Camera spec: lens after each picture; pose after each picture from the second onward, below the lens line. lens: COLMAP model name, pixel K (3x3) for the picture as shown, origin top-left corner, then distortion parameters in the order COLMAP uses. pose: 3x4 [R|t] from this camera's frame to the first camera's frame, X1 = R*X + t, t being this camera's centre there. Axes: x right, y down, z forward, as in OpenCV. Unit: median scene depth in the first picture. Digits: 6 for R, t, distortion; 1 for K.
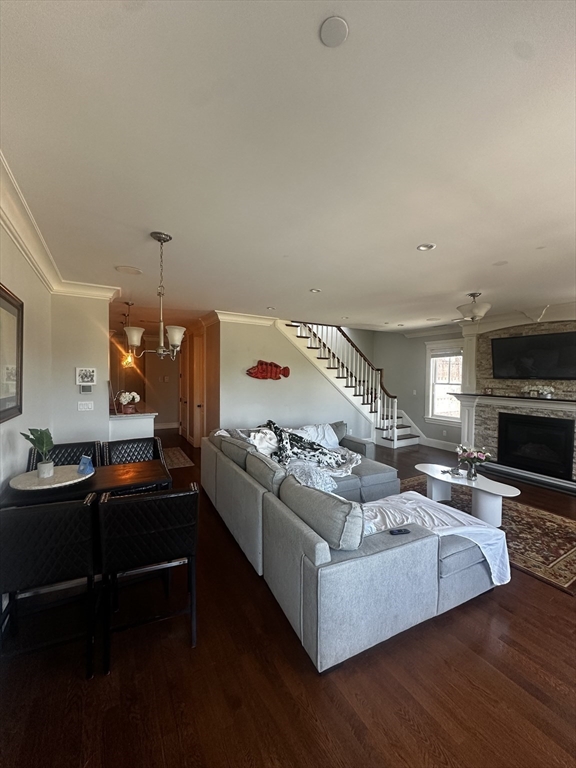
lens RADIAL K [[305.2, 0, 288.5], [0, 305.2, 382.7], [0, 0, 1]] dist [-0.002322, 0.000912]
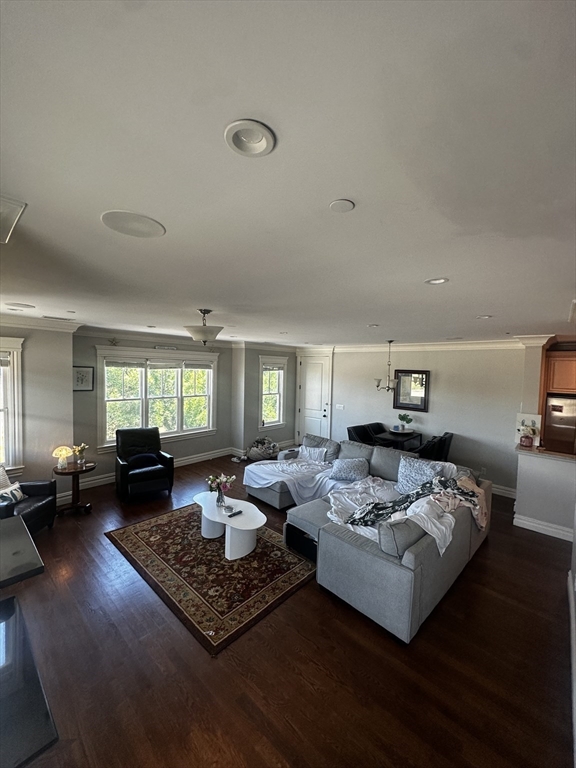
lens RADIAL K [[305.2, 0, 287.6], [0, 305.2, 384.0], [0, 0, 1]] dist [-0.002322, 0.000912]
pose [[-0.954259, -0.018633, -0.298401, 0.526900], [-0.042200, 0.996459, 0.072729, -0.140154], [0.295989, 0.081994, -0.951666, 1.529753]]
